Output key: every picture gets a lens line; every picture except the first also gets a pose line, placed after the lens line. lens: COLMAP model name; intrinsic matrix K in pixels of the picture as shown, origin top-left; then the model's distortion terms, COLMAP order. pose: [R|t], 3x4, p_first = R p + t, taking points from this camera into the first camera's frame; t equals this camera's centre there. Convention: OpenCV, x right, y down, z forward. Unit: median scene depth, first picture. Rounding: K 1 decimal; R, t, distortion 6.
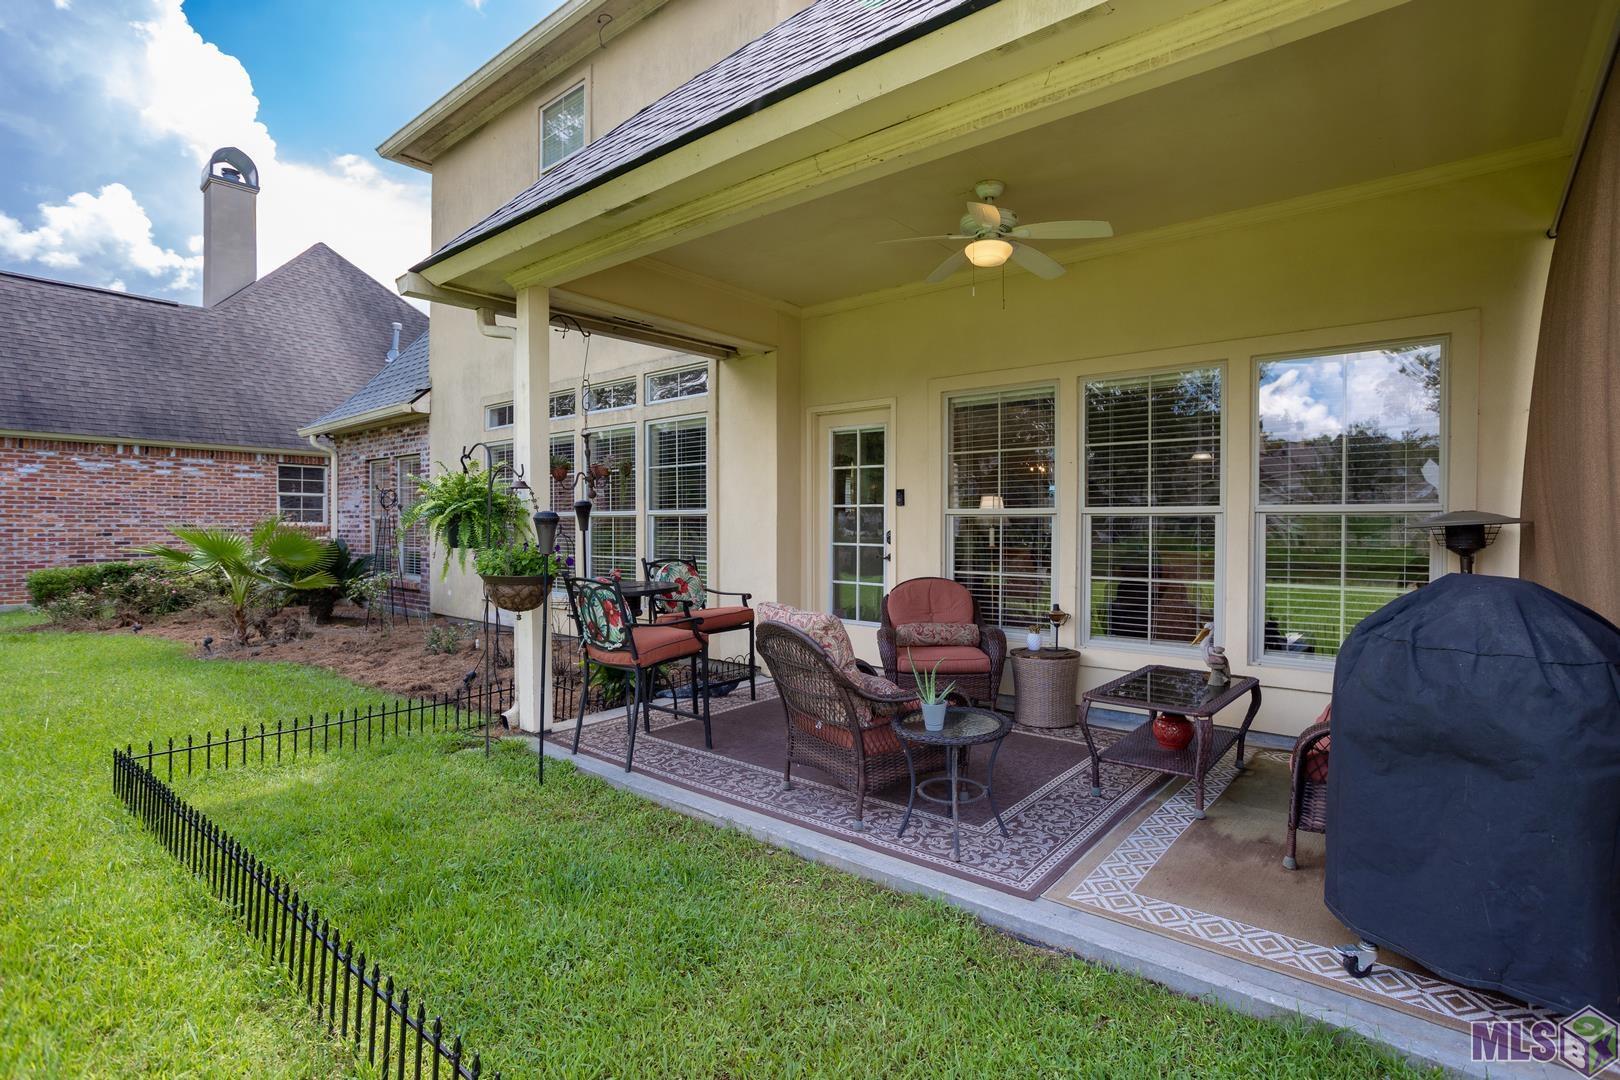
lens RADIAL K [[759.0, 0, 864.3], [0, 759.0, 541.0], [0, 0, 1]] dist [-0.043224, 0.022161]
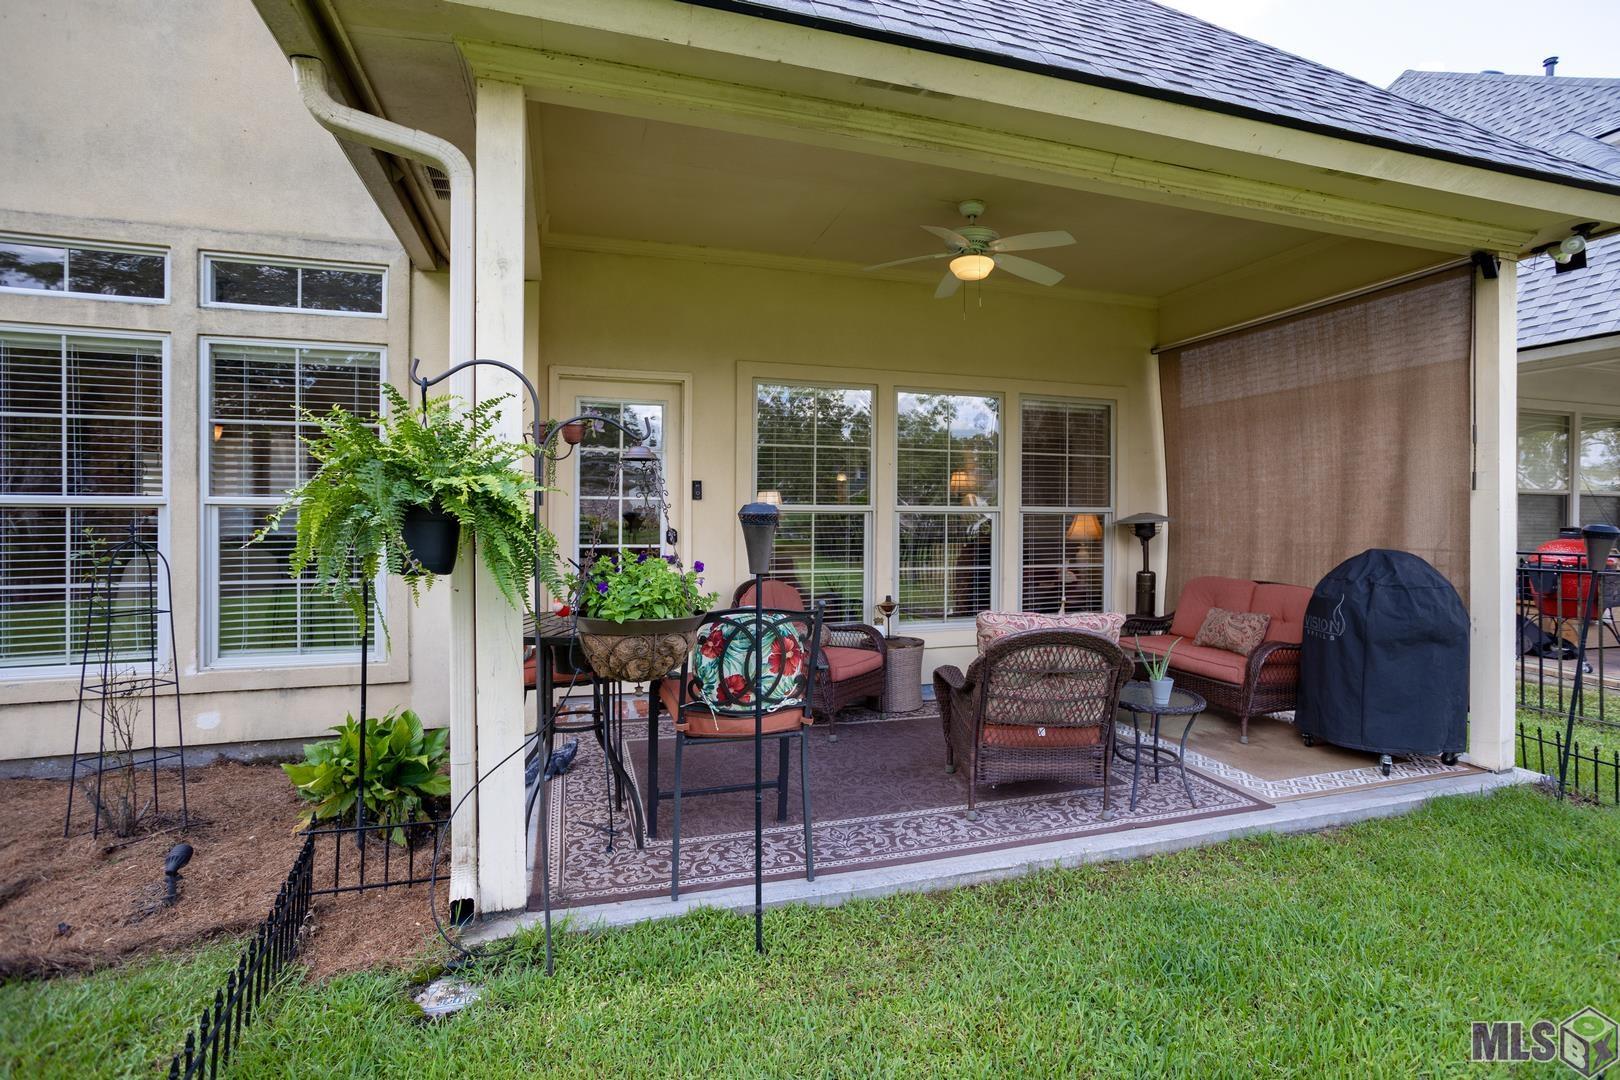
lens RADIAL K [[759.0, 0, 809.4], [0, 759.0, 524.4], [0, 0, 1]] dist [-0.043224, 0.022161]
pose [[0.584082, -0.003821, 0.811686, -0.908206], [0.017806, 0.999809, -0.008107, -0.014418], [-0.811499, 0.019188, 0.584038, 0.615114]]
